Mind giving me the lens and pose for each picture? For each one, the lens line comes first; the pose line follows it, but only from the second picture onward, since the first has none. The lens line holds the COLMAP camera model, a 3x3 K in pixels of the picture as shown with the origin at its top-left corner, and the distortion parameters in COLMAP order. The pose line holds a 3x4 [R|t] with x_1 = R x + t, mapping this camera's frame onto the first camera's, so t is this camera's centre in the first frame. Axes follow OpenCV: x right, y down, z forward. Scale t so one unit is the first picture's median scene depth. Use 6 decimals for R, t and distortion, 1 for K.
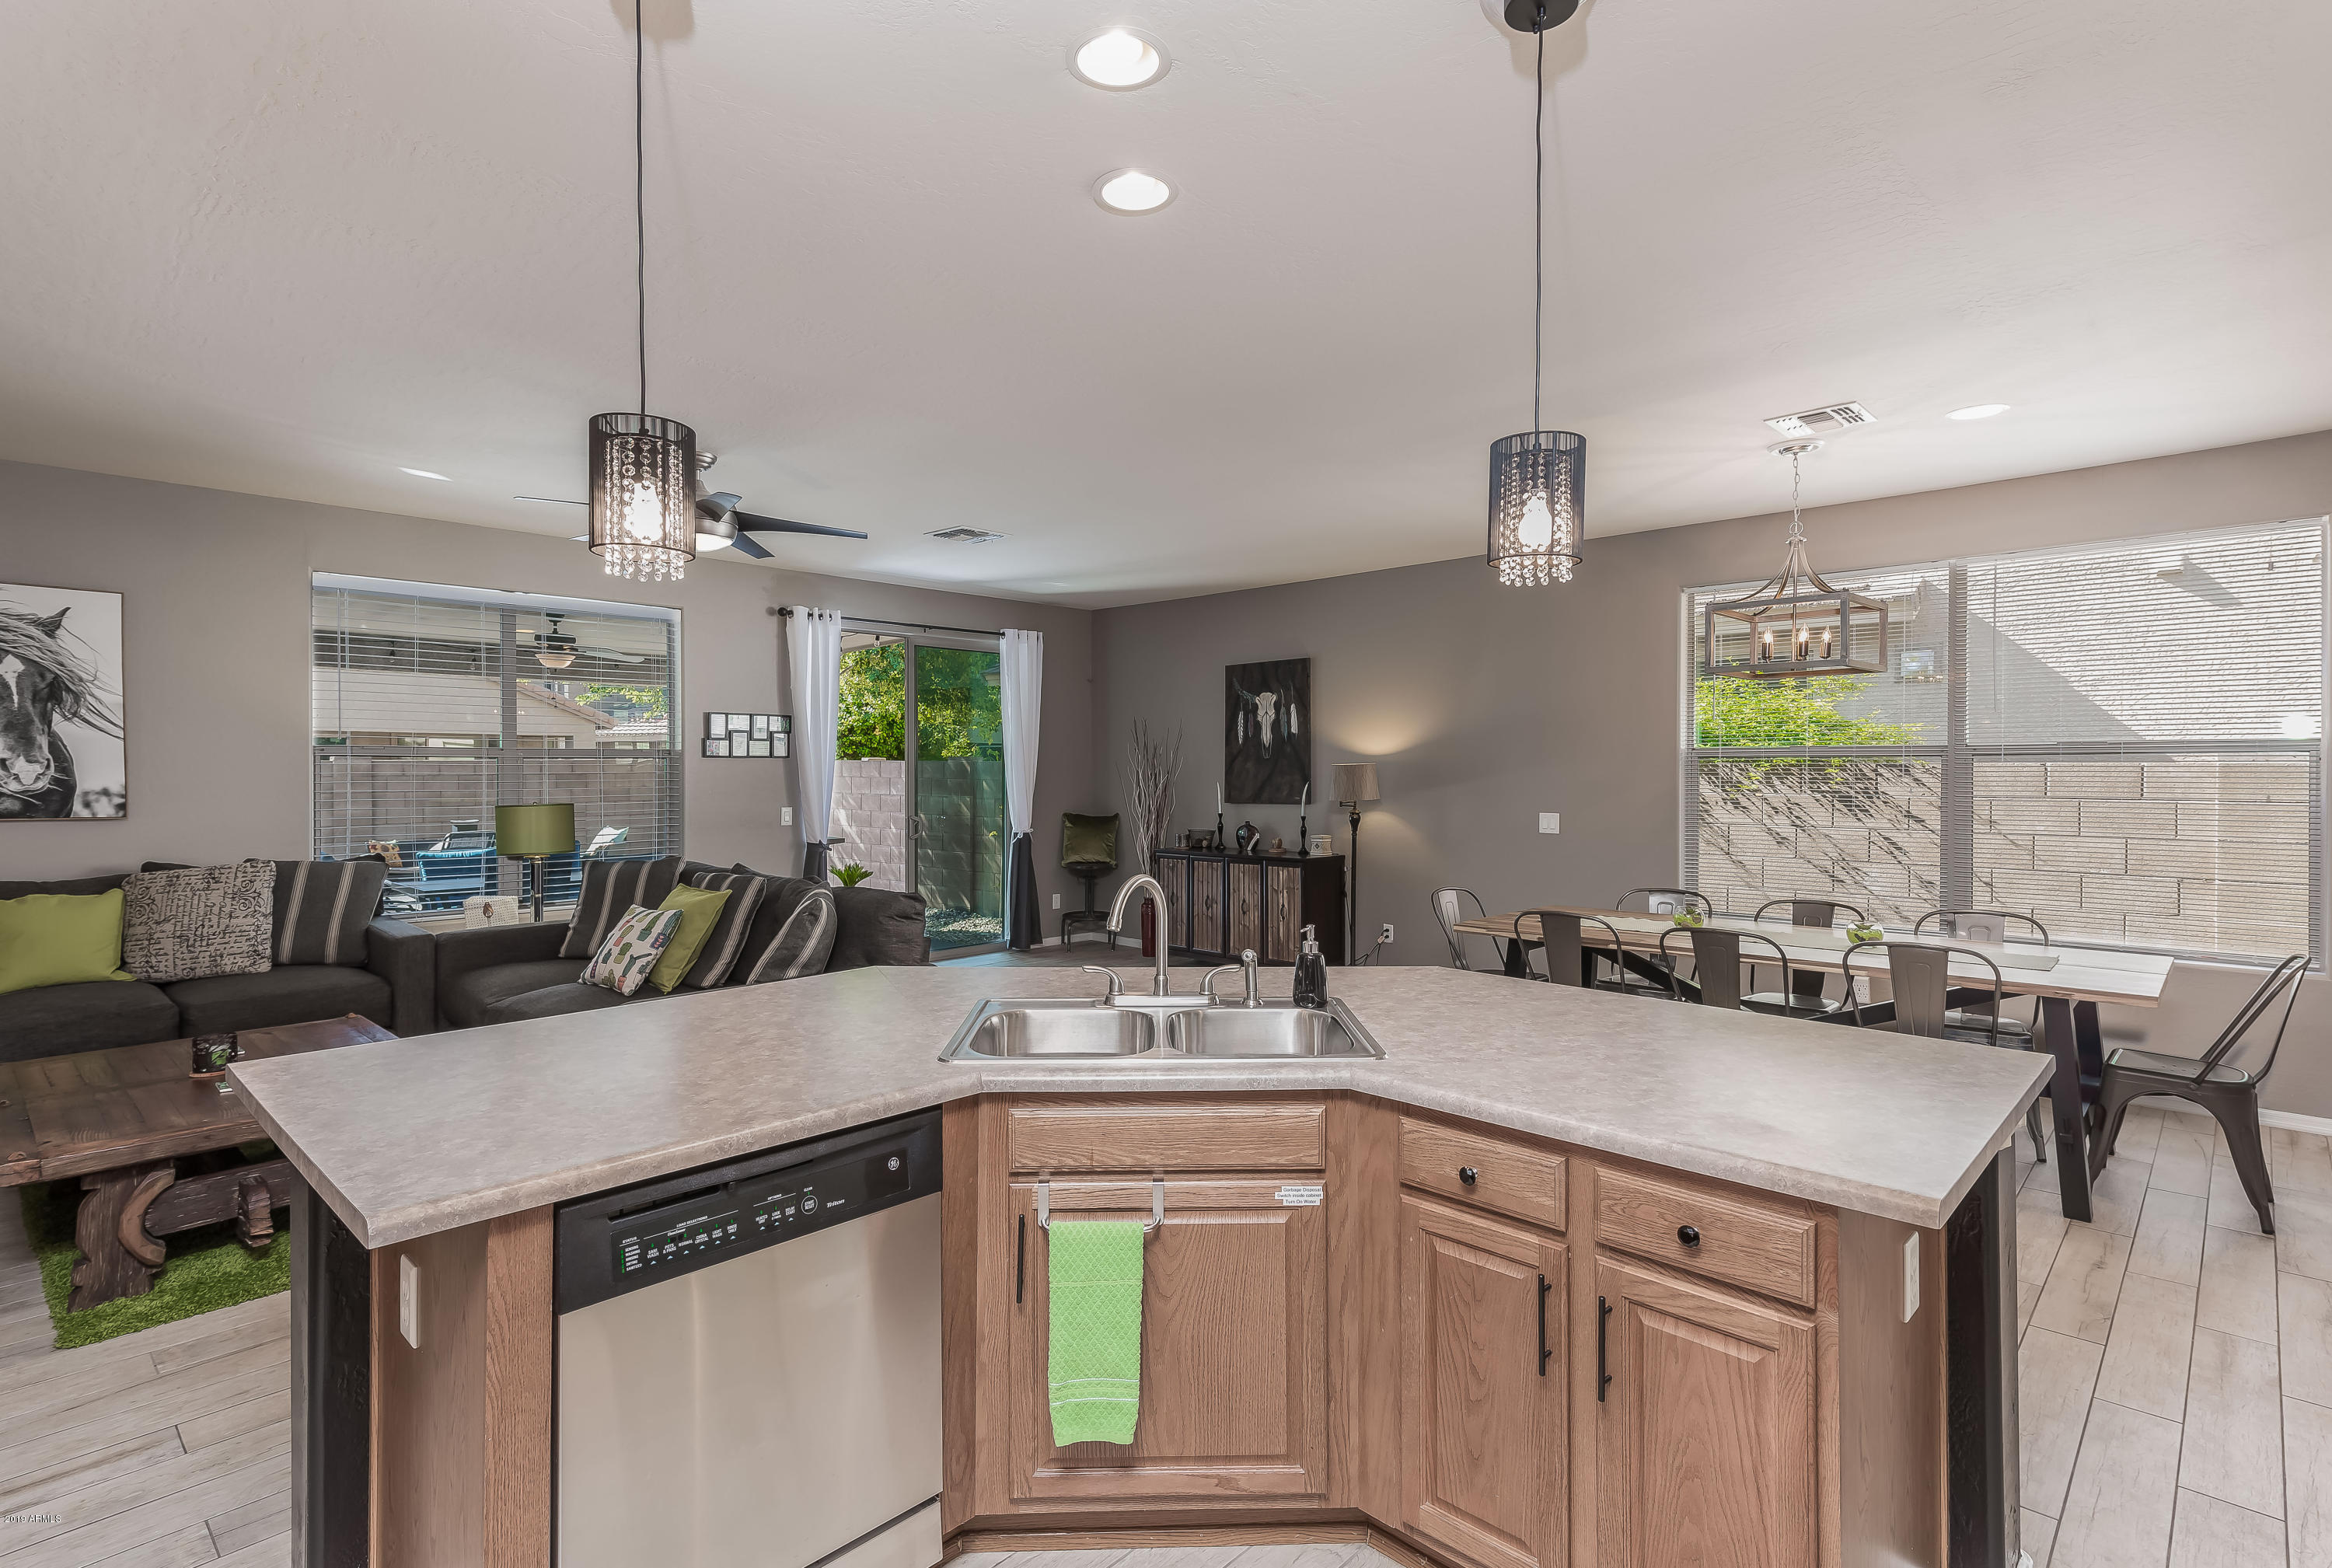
lens RADIAL K [[1127.0, 0, 1181.4], [0, 1127.0, 778.6], [0, 0, 1]] dist [0.014801, -0.001494]
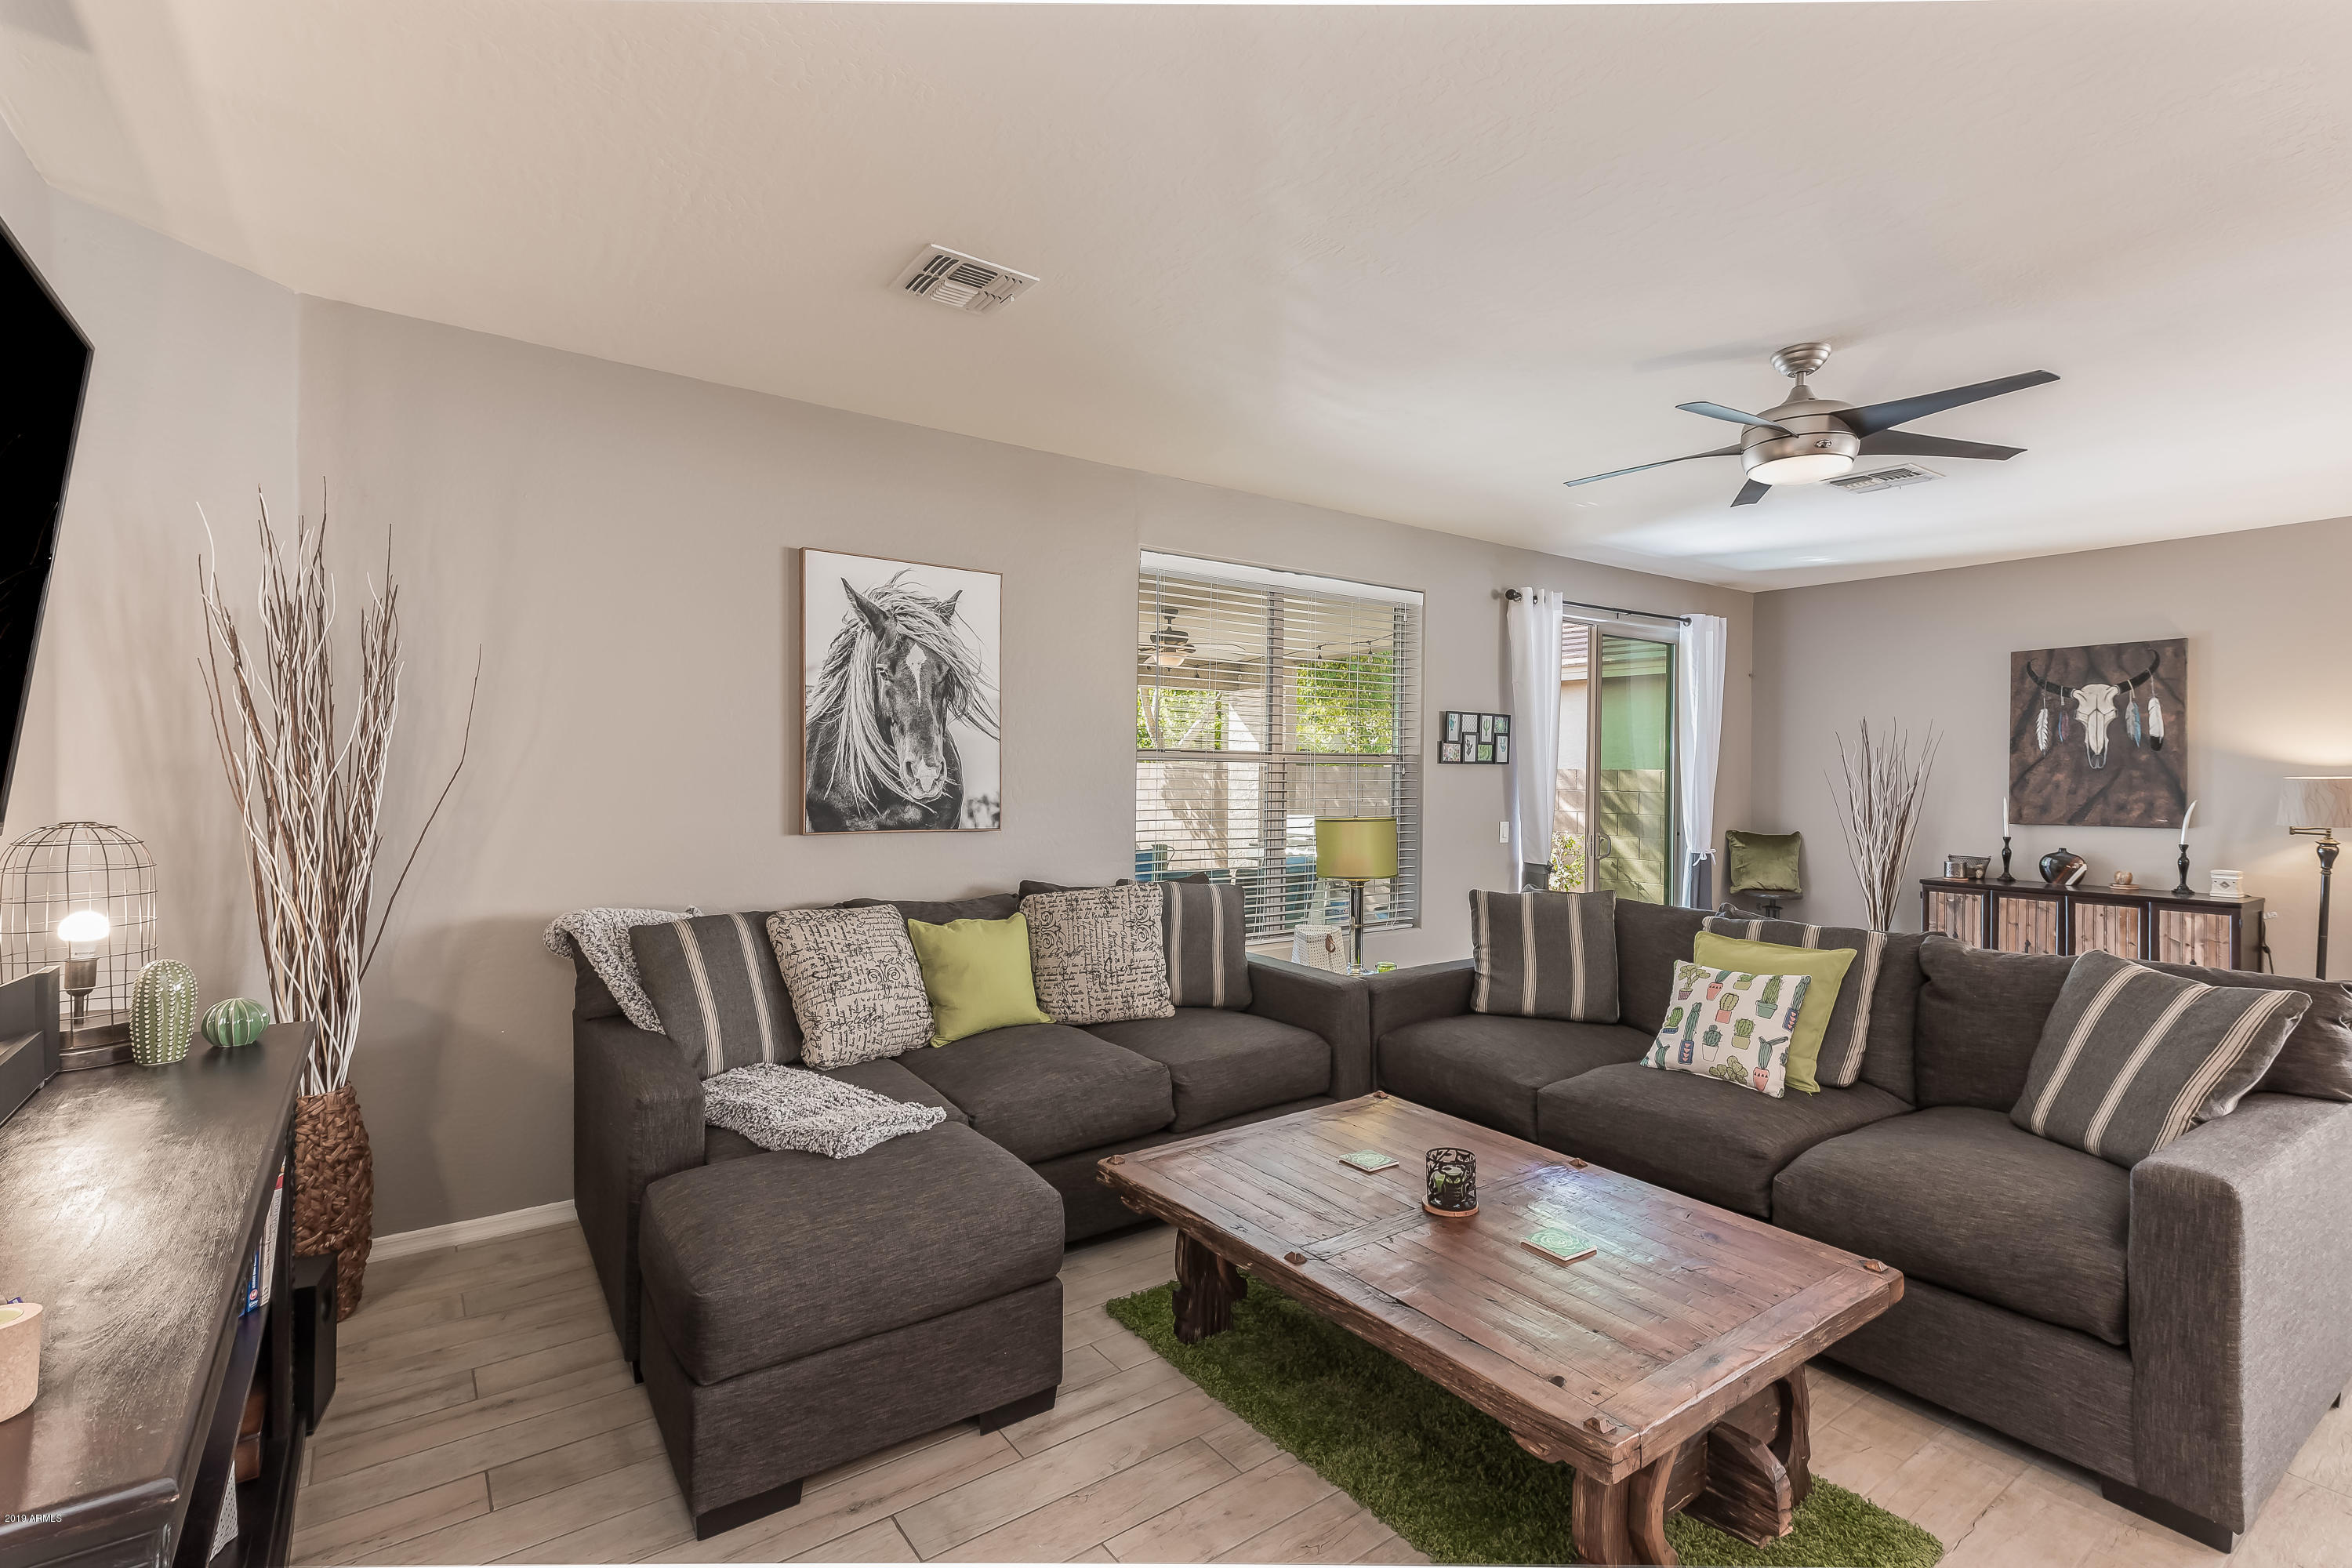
lens RADIAL K [[1071.7, 0, 1194.8], [0, 1071.7, 779.3], [0, 0, 1]] dist [0.033456, -0.011355]
pose [[0.981330, 0.009875, -0.192076, -0.629289], [-0.010370, 0.999945, -0.001572, -0.004690], [0.192050, 0.003534, 0.981379, 0.219179]]
